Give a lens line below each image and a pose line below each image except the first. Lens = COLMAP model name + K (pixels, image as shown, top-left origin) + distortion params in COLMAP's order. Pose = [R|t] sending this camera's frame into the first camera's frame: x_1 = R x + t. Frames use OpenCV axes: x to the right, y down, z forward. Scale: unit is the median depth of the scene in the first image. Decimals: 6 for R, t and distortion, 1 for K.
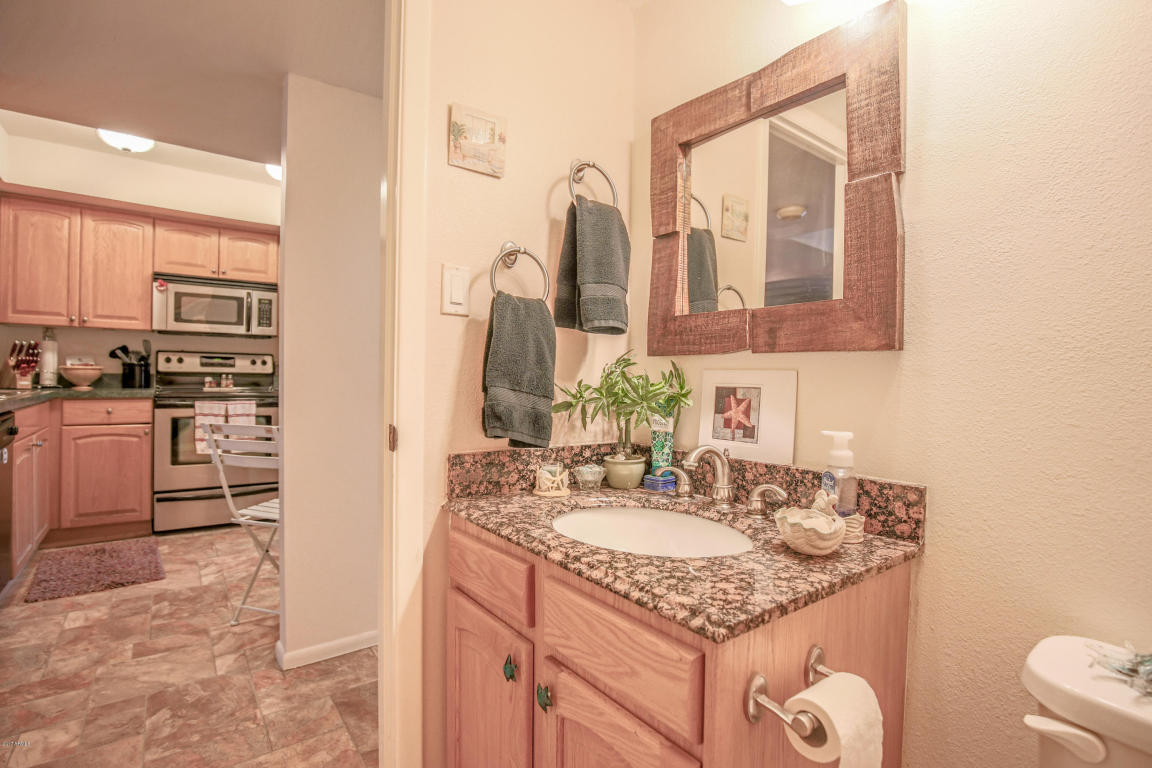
lens RADIAL K [[561.0, 0, 580.6], [0, 561.0, 385.5], [0, 0, 1]] dist [-0.026247, 0.001858]
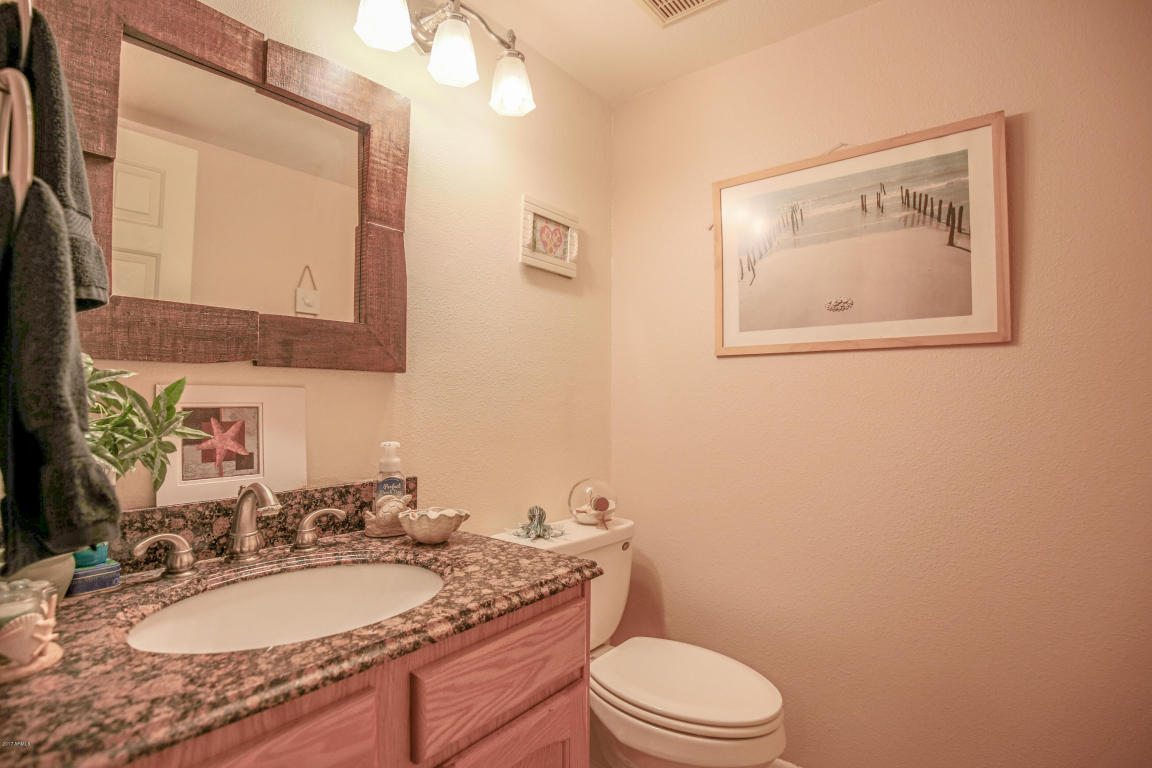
lens RADIAL K [[561.0, 0, 580.6], [0, 561.0, 385.5], [0, 0, 1]] dist [-0.026247, 0.001858]
pose [[-0.251951, 0.008618, 0.967702, -0.765923], [0.010702, 0.999924, -0.006119, -0.022336], [-0.967681, 0.008815, -0.252024, 0.918315]]
